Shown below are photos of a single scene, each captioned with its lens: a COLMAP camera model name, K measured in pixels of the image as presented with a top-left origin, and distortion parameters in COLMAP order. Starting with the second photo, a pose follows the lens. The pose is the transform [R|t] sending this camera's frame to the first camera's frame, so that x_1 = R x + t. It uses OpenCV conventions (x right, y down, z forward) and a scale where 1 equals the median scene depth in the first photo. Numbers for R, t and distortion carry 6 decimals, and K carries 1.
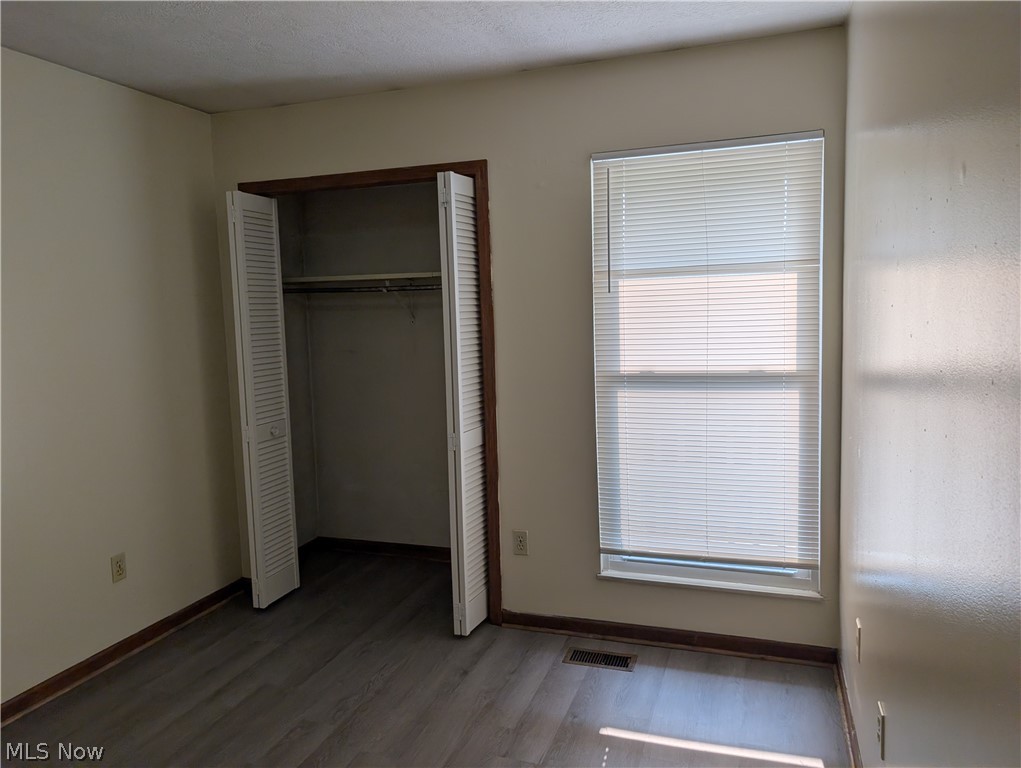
lens RADIAL K [[740.8, 0, 509.0], [0, 740.8, 382.3], [0, 0, 1]] dist [0.031615, -0.041767]
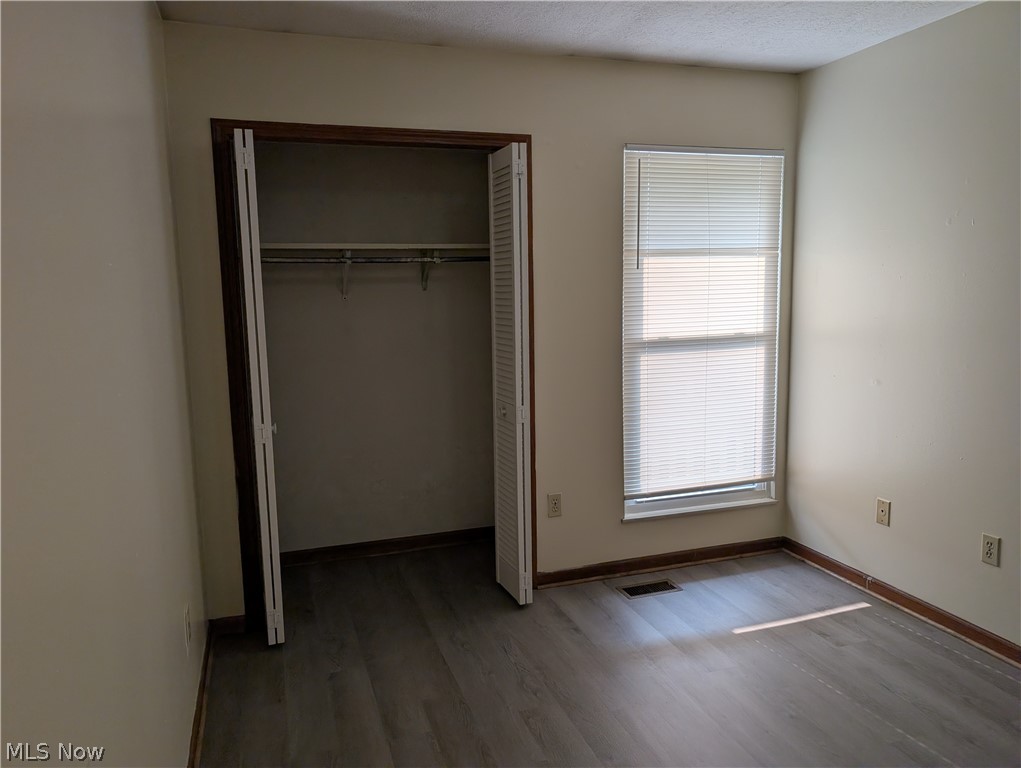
lens RADIAL K [[740.8, 0, 509.0], [0, 740.8, 382.3], [0, 0, 1]] dist [0.031615, -0.041767]
pose [[0.790006, -0.067923, 0.609325, -0.694011], [0.058037, 0.997666, 0.035966, -0.000020], [-0.610346, 0.006950, 0.792105, 0.211145]]
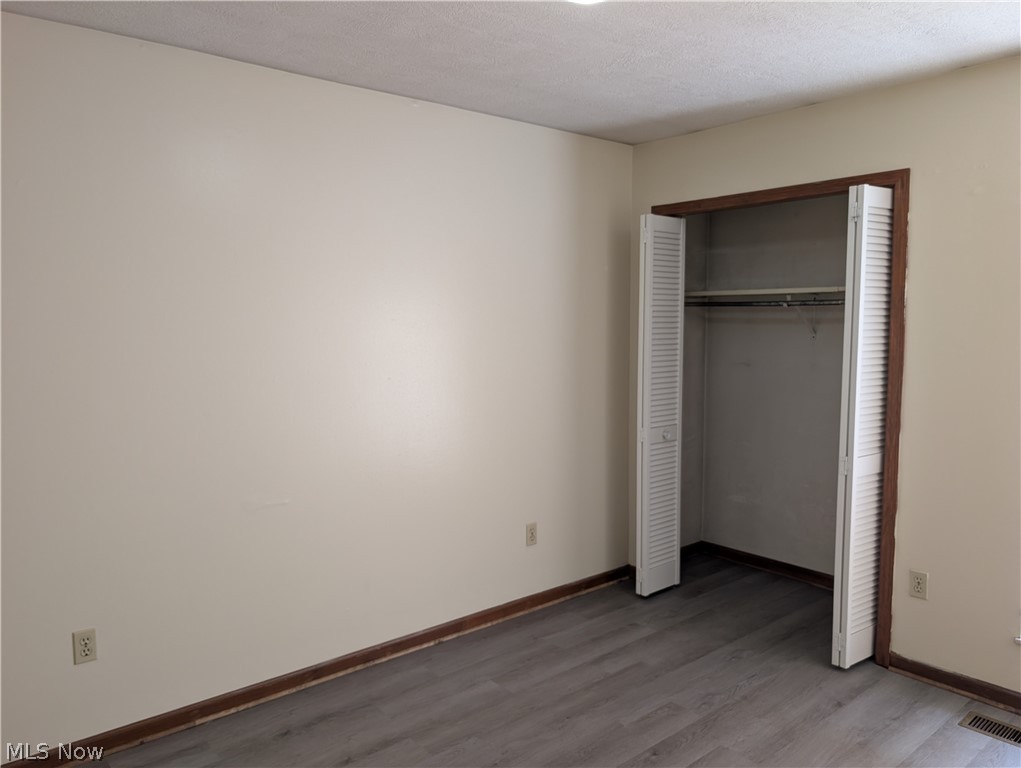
lens RADIAL K [[743.1, 0, 498.5], [0, 743.1, 389.1], [0, 0, 1]] dist [0.023405, -0.024246]
pose [[0.856260, 0.071378, -0.511590, 0.027255], [-0.071416, 0.997254, 0.019608, -0.004936], [0.511585, 0.019747, 0.859006, -0.062174]]
